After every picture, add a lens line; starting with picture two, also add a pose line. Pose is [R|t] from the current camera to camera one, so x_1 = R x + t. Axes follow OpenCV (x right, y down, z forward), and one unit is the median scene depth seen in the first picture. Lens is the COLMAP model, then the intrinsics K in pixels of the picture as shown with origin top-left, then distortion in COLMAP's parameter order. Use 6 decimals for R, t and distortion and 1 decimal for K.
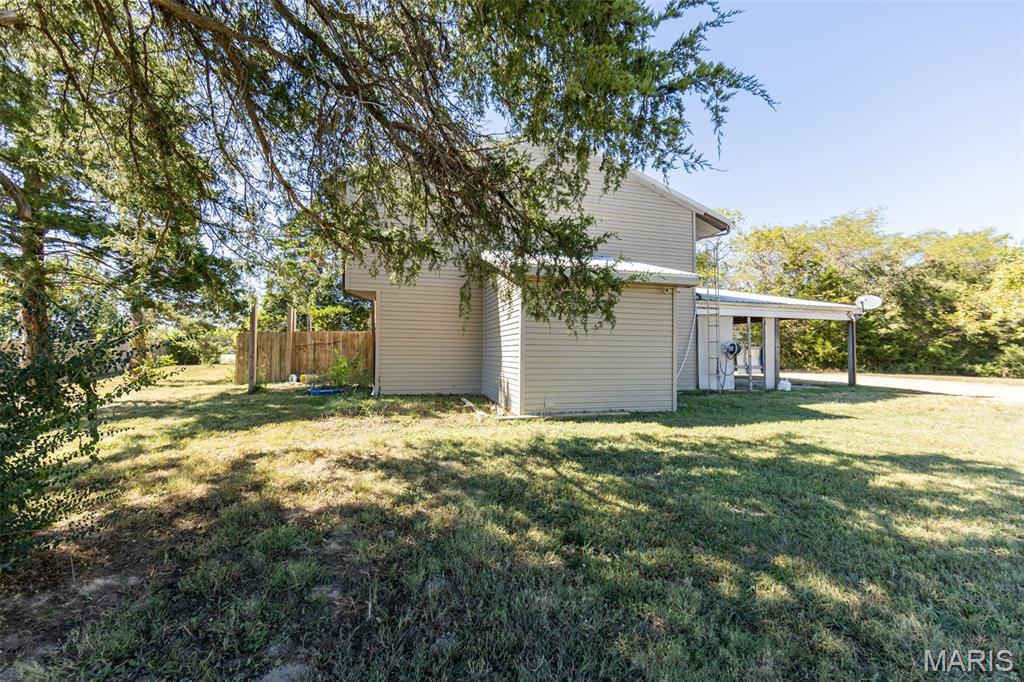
lens RADIAL K [[420.5, 0, 510.3], [0, 420.5, 339.4], [0, 0, 1]] dist [-0.001240, -0.000235]
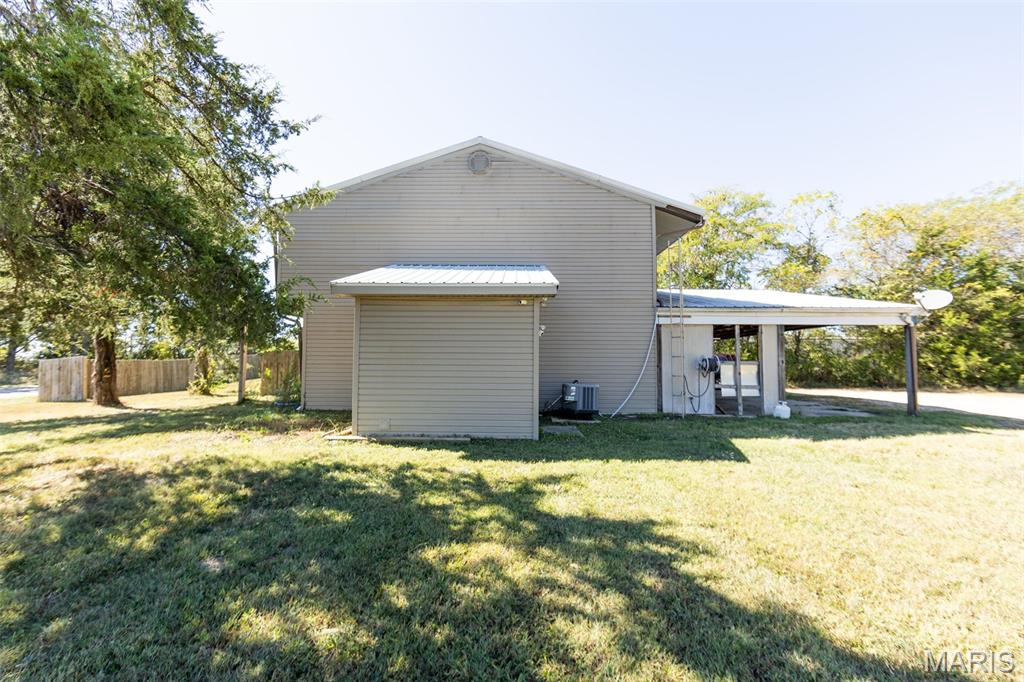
lens RADIAL K [[420.5, 0, 511.4], [0, 420.5, 345.0], [0, 0, 1]] dist [-0.001240, -0.000235]
pose [[0.955139, -0.016061, -0.295723, 0.395150], [0.012314, 0.999819, -0.014529, -0.008708], [0.295903, 0.010235, 0.955163, 0.094571]]
